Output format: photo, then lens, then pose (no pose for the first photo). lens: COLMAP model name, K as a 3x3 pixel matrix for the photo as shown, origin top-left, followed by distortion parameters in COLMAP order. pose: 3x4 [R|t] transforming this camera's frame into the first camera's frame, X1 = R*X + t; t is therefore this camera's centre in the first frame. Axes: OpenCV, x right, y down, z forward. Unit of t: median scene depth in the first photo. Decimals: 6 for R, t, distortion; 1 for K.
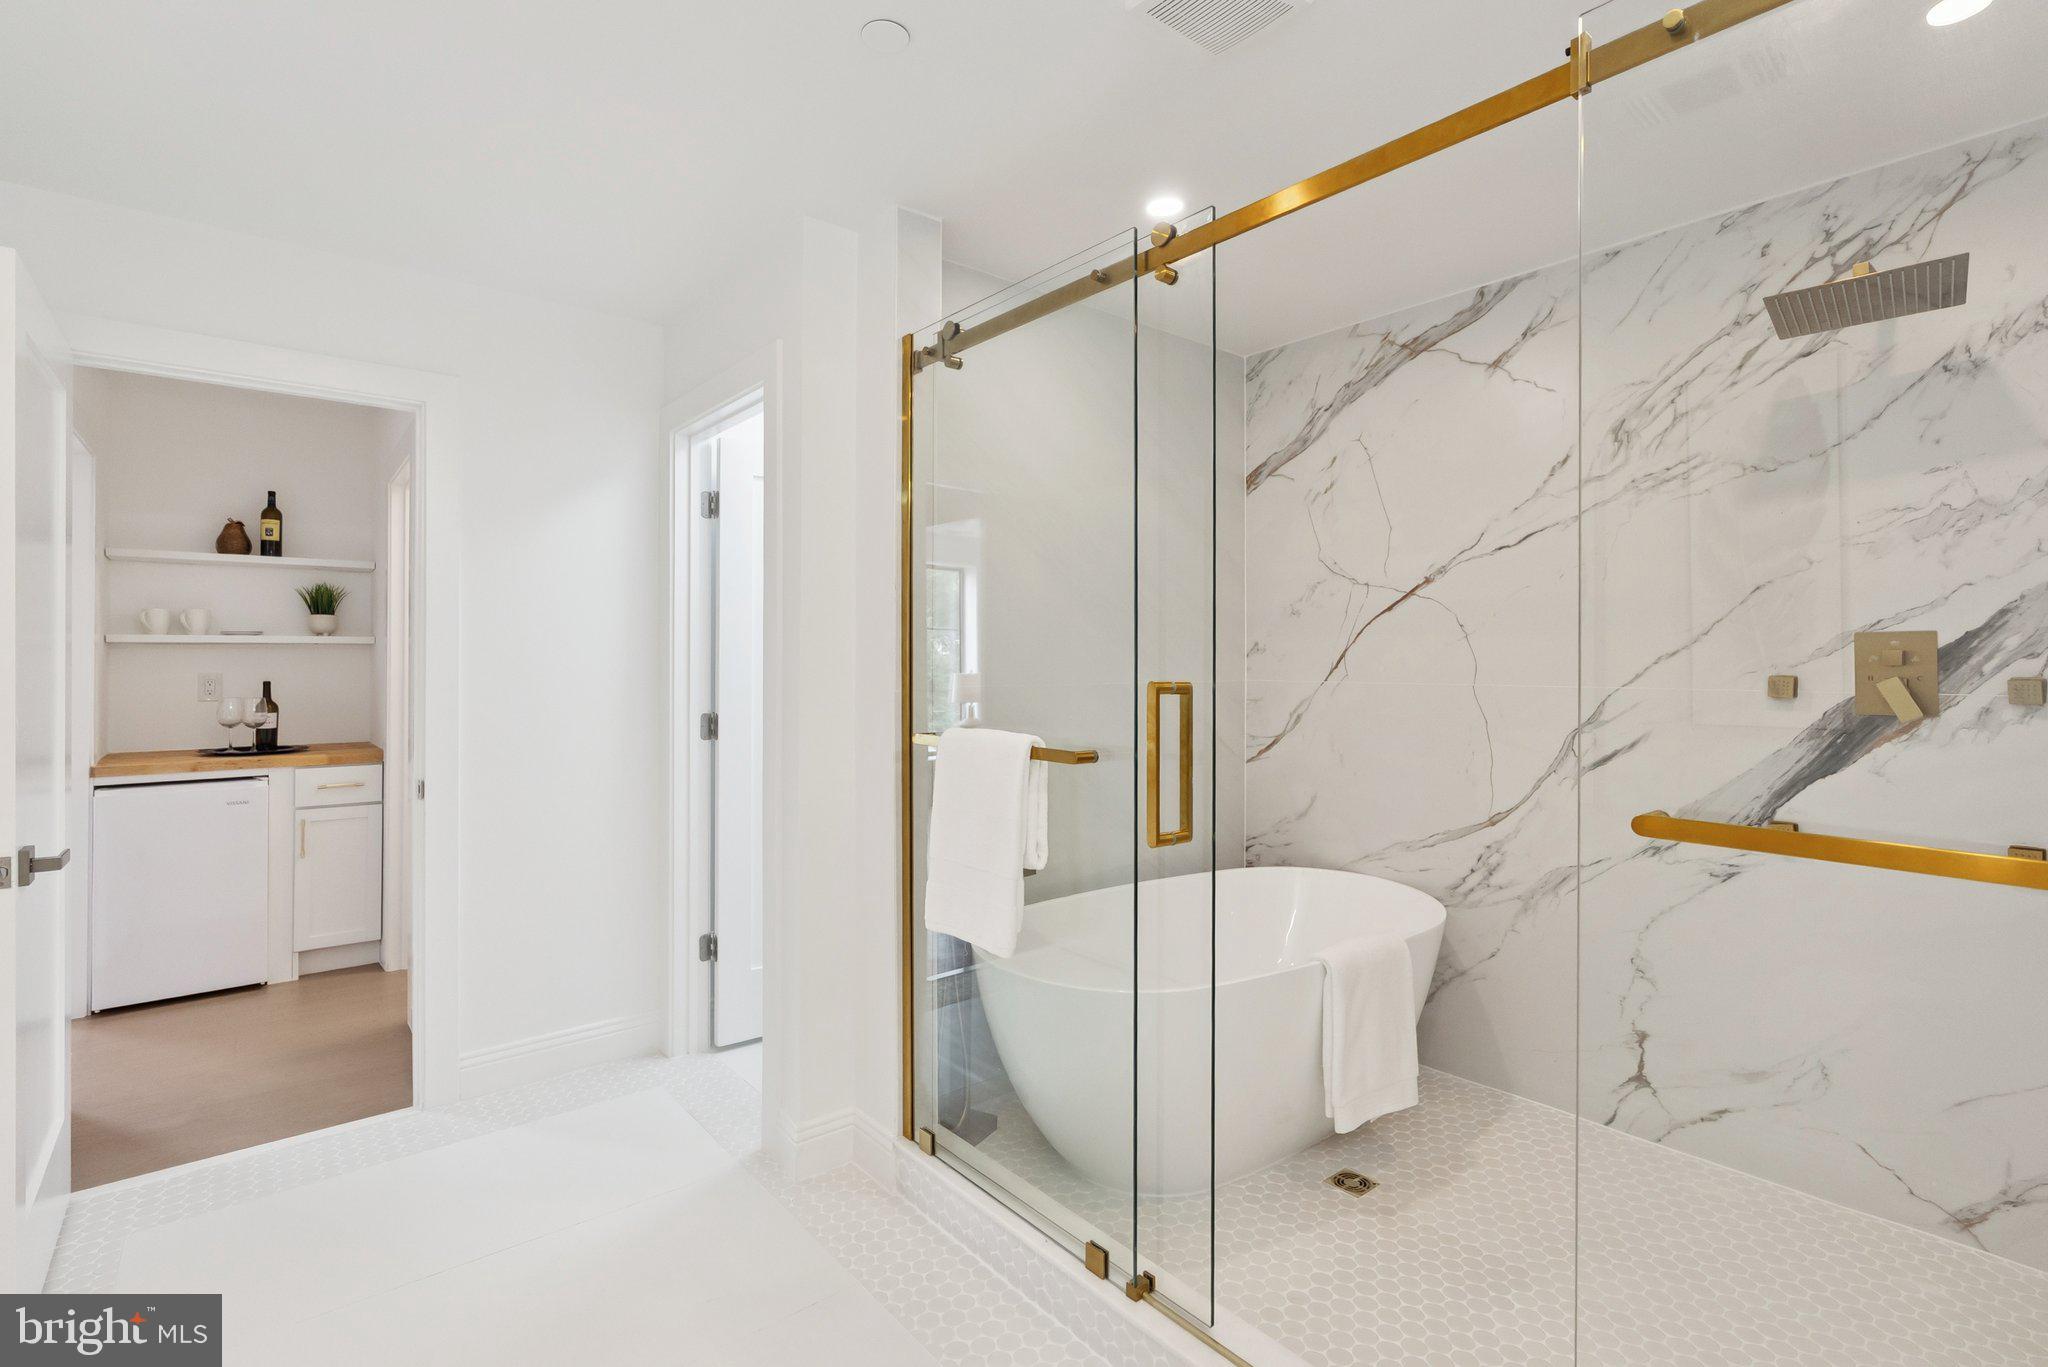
lens RADIAL K [[966.7, 0, 1036.5], [0, 966.7, 650.9], [0, 0, 1]] dist [-0.003209, -0.000456]
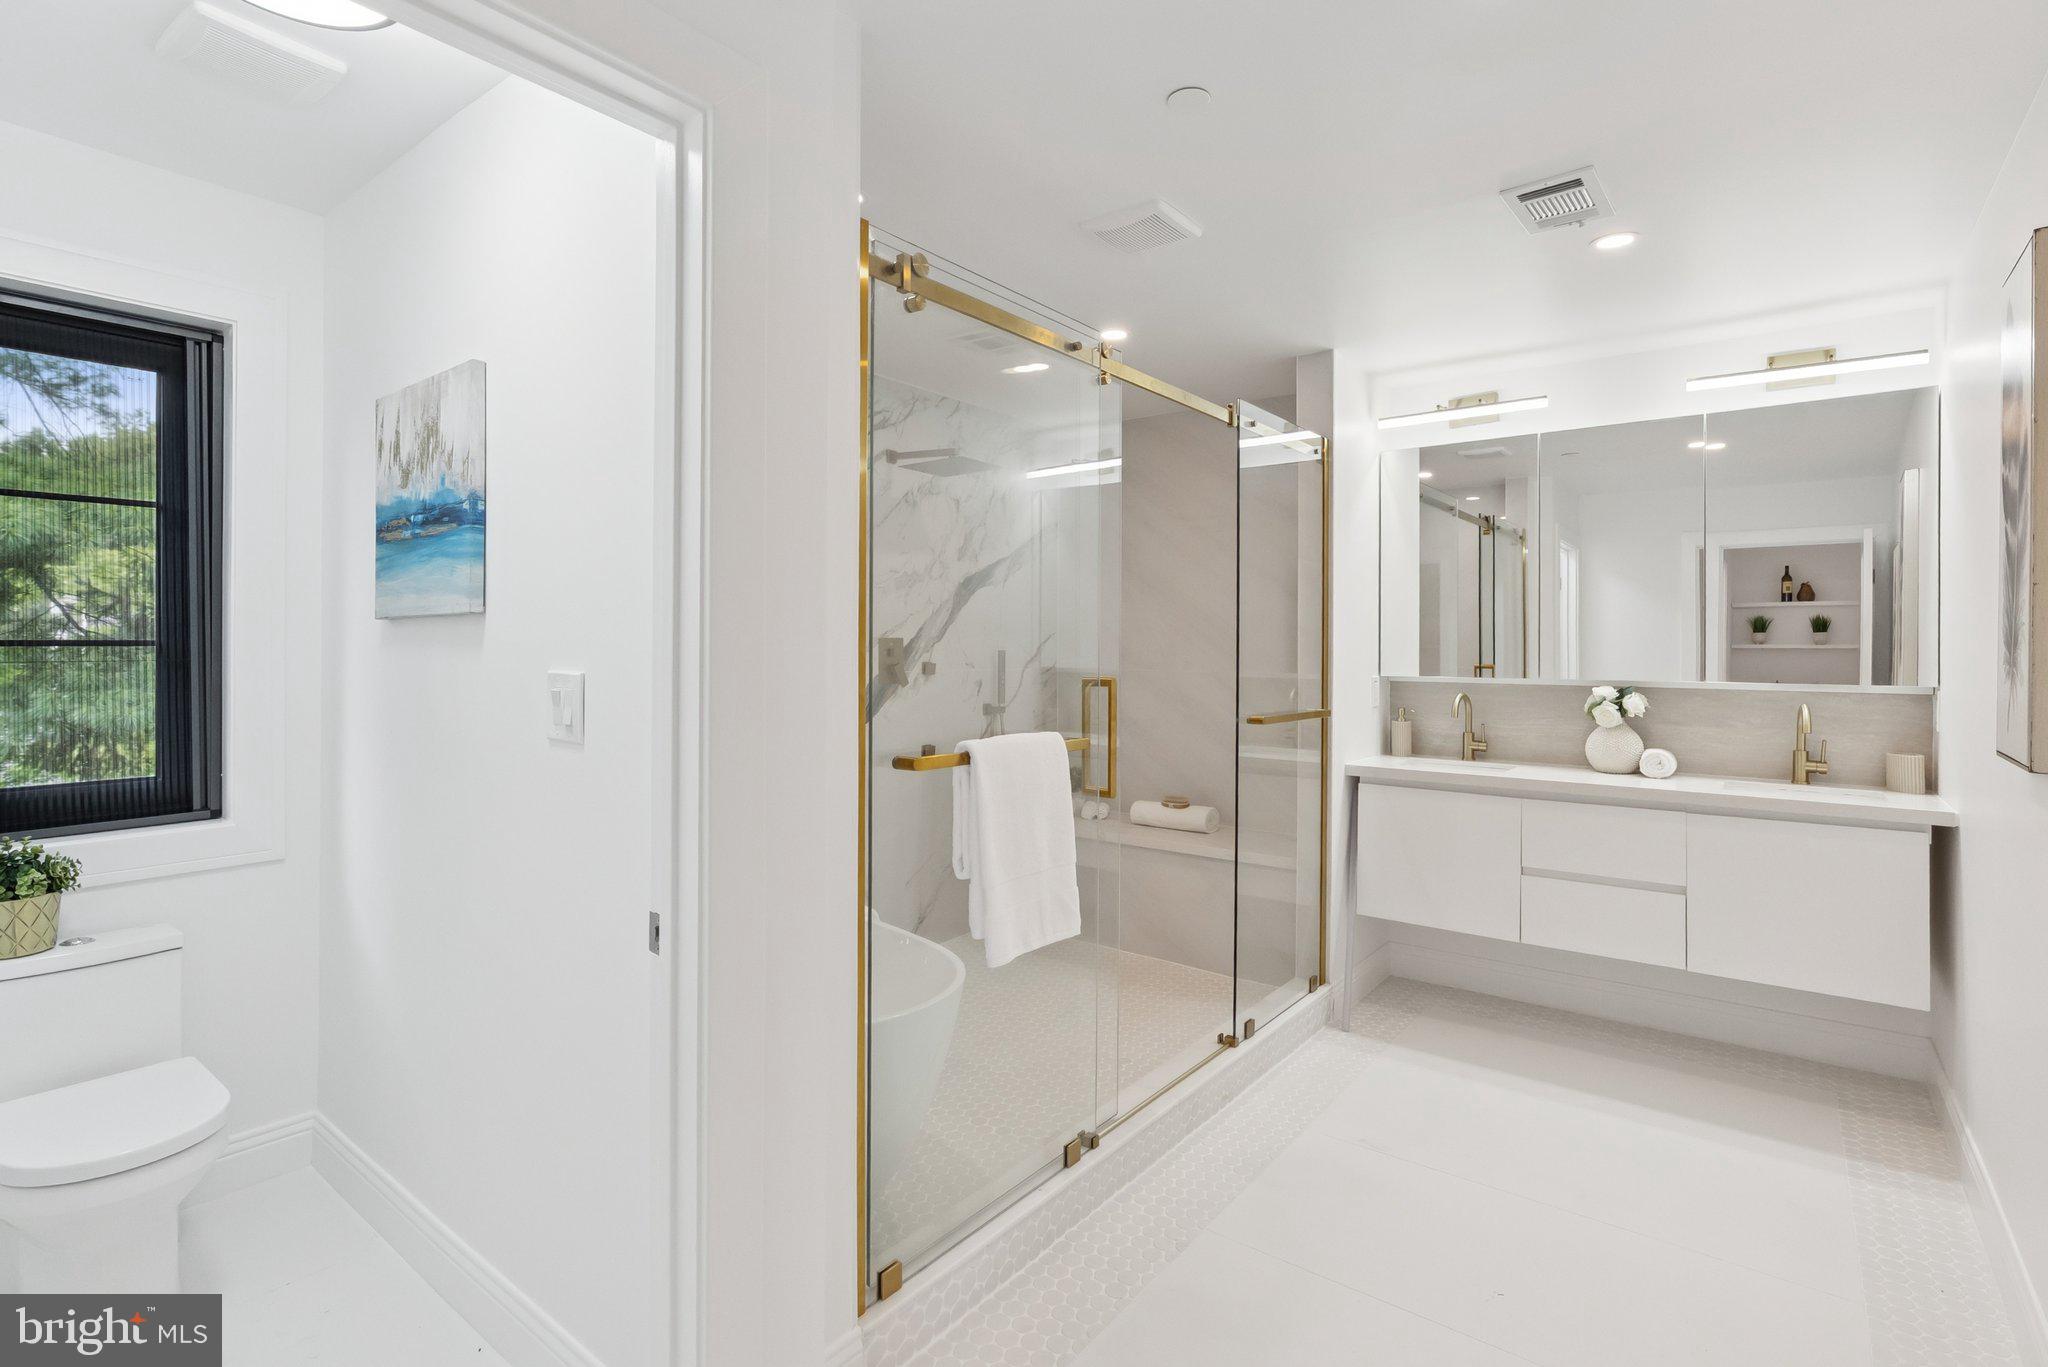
lens RADIAL K [[966.7, 0, 1036.5], [0, 966.7, 650.9], [0, 0, 1]] dist [-0.003209, -0.000456]
pose [[-0.209621, -0.009930, 0.977732, -1.010193], [-0.009112, 0.999925, 0.008202, -0.014202], [-0.977740, -0.007190, -0.209696, 1.178548]]
